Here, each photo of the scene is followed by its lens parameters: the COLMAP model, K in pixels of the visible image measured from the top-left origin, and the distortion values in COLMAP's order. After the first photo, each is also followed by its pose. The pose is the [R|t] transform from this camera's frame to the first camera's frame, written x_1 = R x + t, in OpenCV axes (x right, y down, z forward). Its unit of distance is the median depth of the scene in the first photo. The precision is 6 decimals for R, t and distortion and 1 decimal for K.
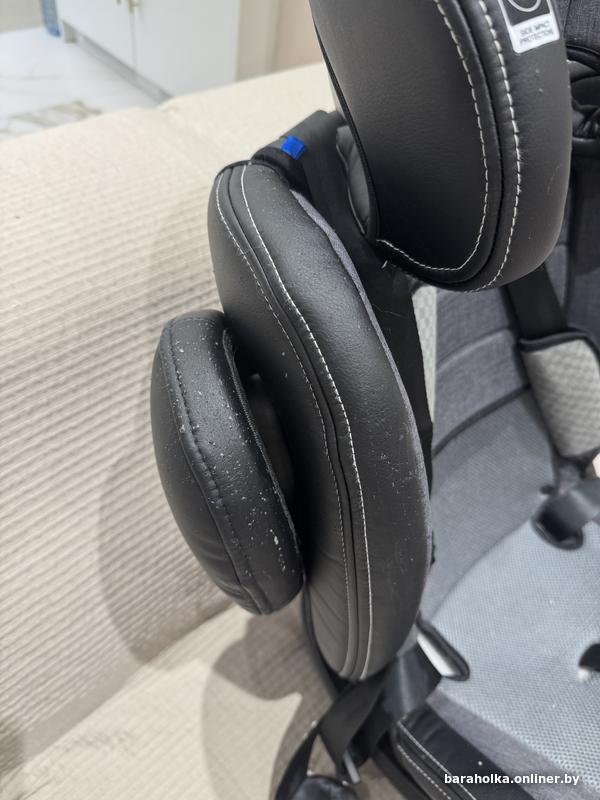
lens RADIAL K [[588.6, 0, 267.8], [0, 588.6, 399.1], [0, 0, 1]] dist [0.050098, -0.091112]
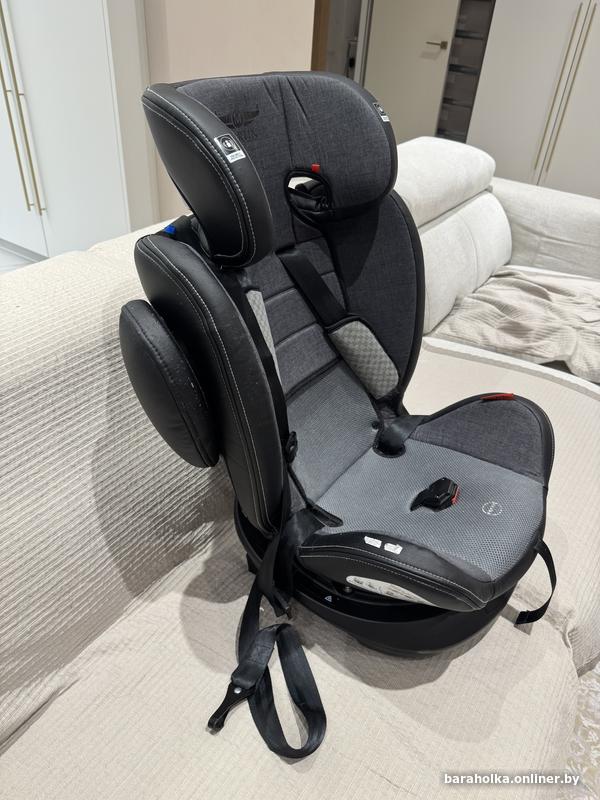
lens RADIAL K [[588.6, 0, 267.8], [0, 588.6, 399.1], [0, 0, 1]] dist [0.050098, -0.091112]
pose [[0.974362, -0.179606, 0.135504, -0.008669], [0.209203, 0.944865, -0.251920, 0.502910], [-0.082786, 0.273809, 0.958215, -0.588876]]
